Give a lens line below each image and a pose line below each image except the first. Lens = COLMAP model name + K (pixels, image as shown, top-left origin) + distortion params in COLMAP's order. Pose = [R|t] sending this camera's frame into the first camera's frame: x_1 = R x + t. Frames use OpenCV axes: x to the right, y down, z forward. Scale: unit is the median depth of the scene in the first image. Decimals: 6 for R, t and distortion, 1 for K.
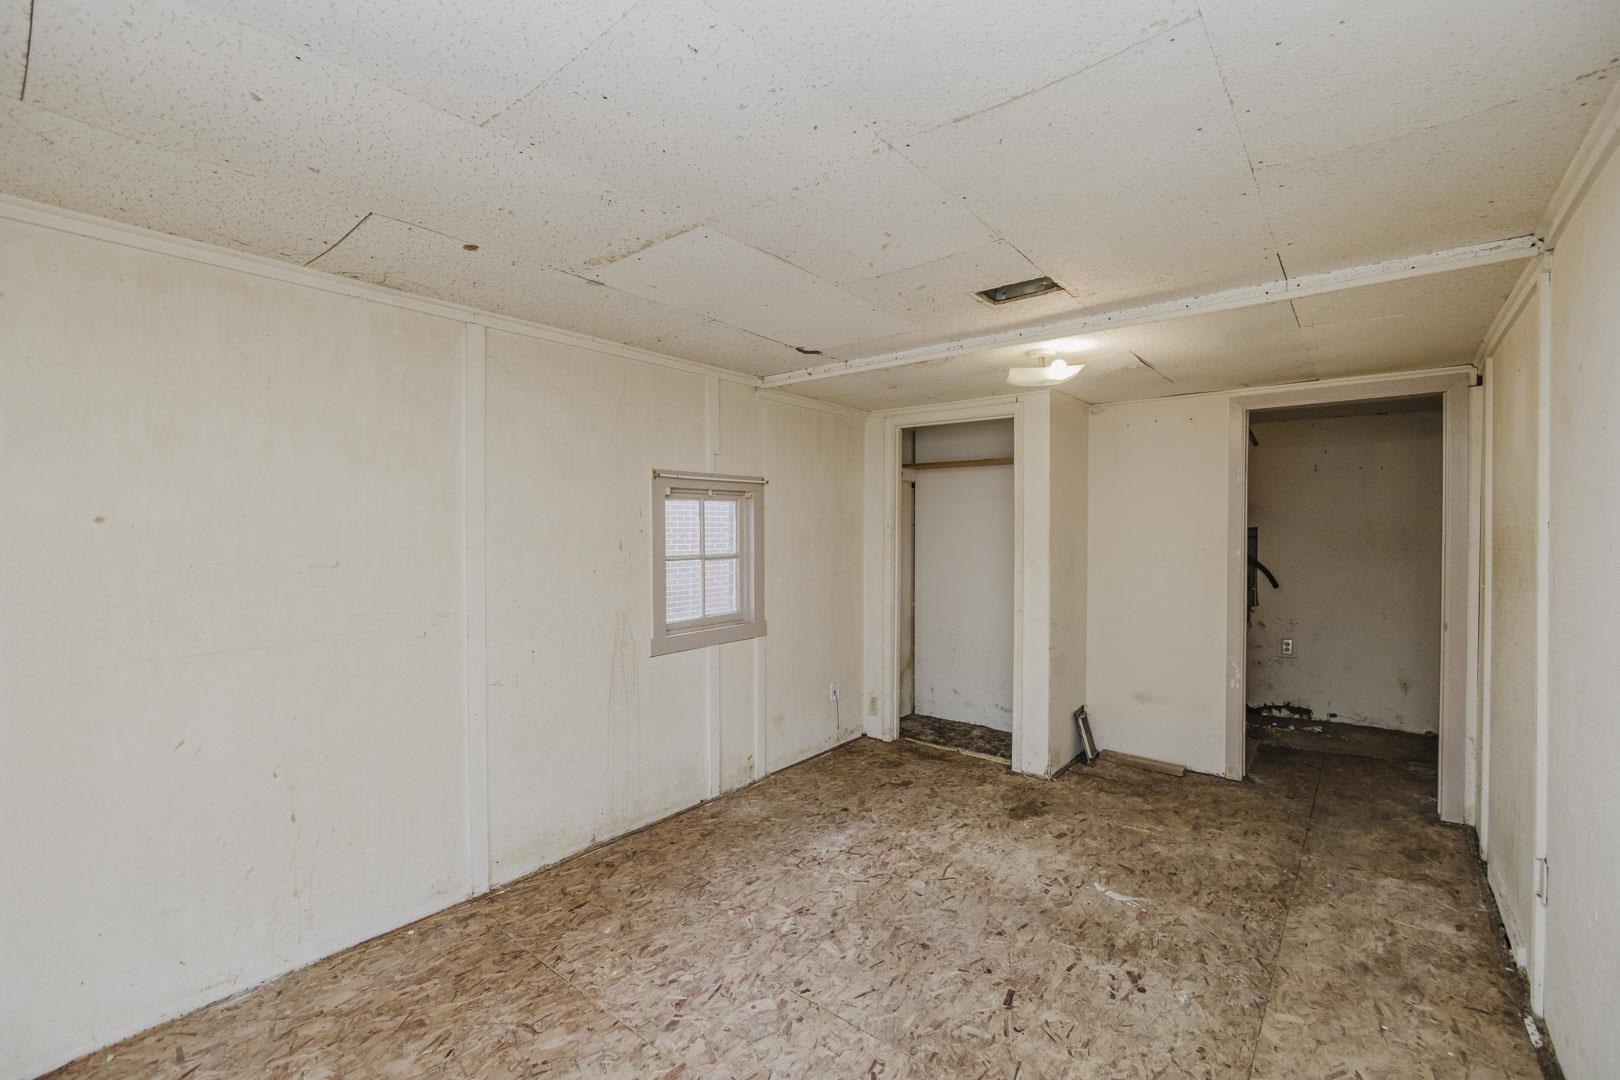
lens RADIAL K [[689.0, 0, 816.7], [0, 689.0, 541.9], [0, 0, 1]] dist [-0.007426, 0.000679]
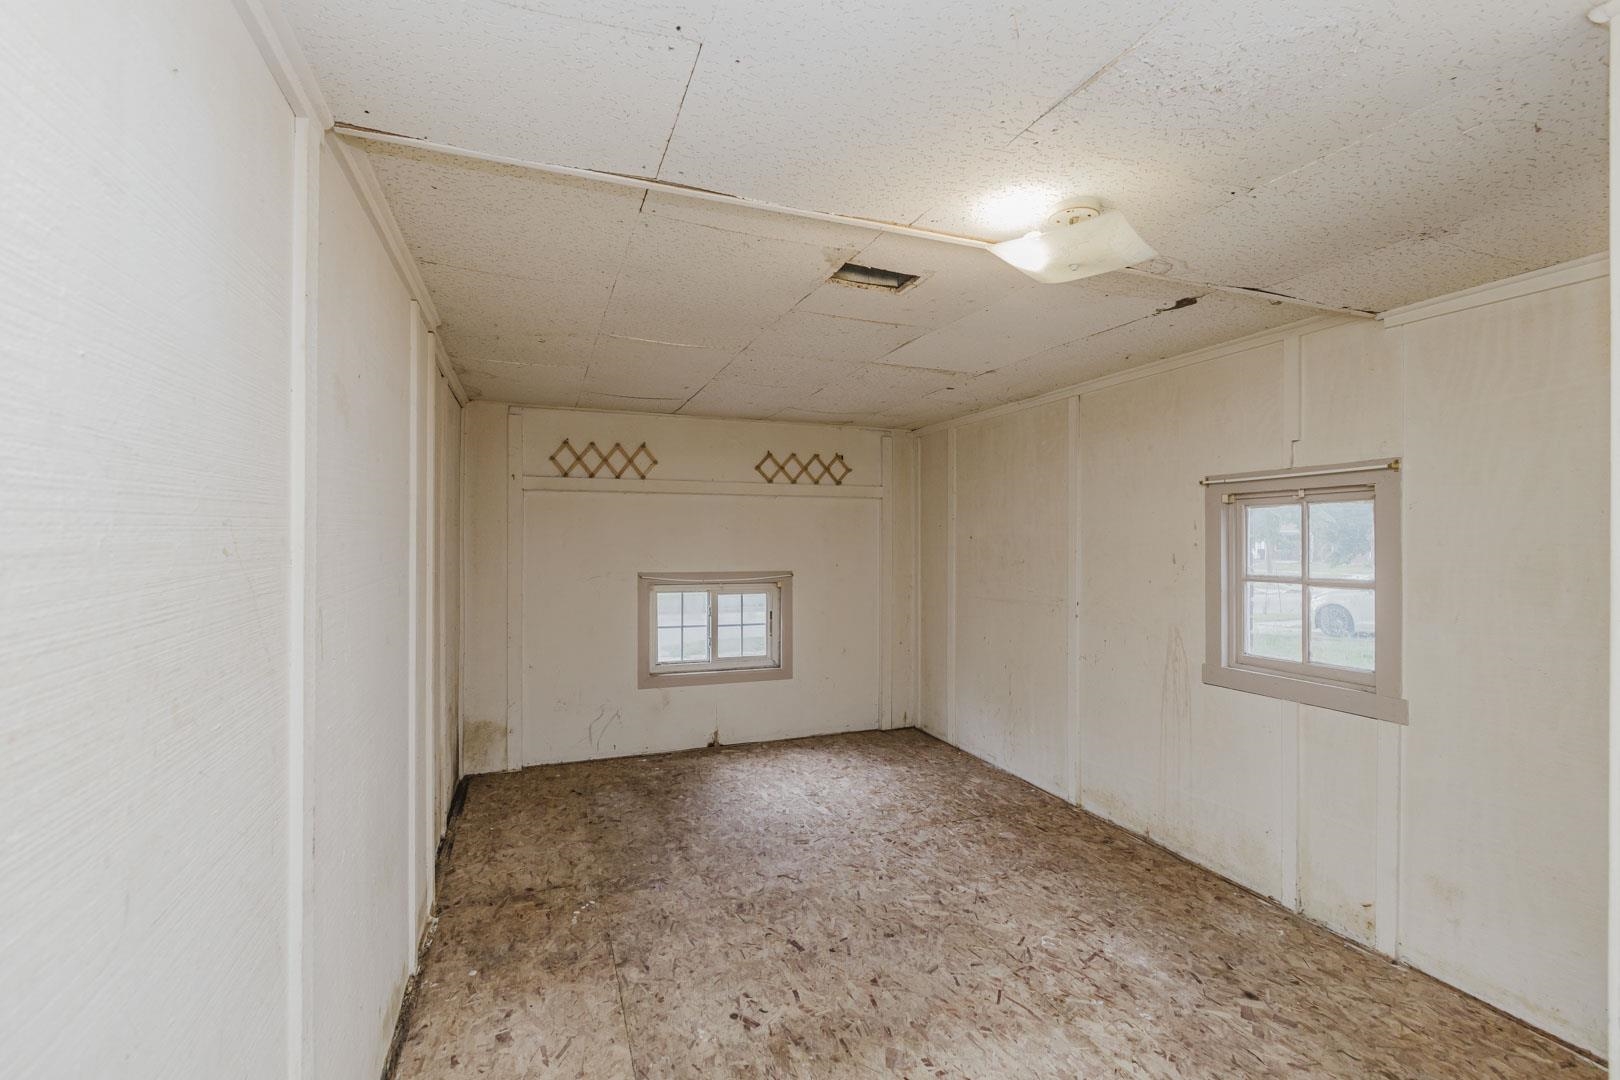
lens RADIAL K [[689.0, 0, 810.2], [0, 689.0, 534.2], [0, 0, 1]] dist [-0.007426, 0.000679]
pose [[-0.490801, -0.007173, -0.871242, 1.010341], [-0.015579, 0.999878, 0.000544, -0.026975], [0.871133, 0.013840, -0.490853, 1.238451]]
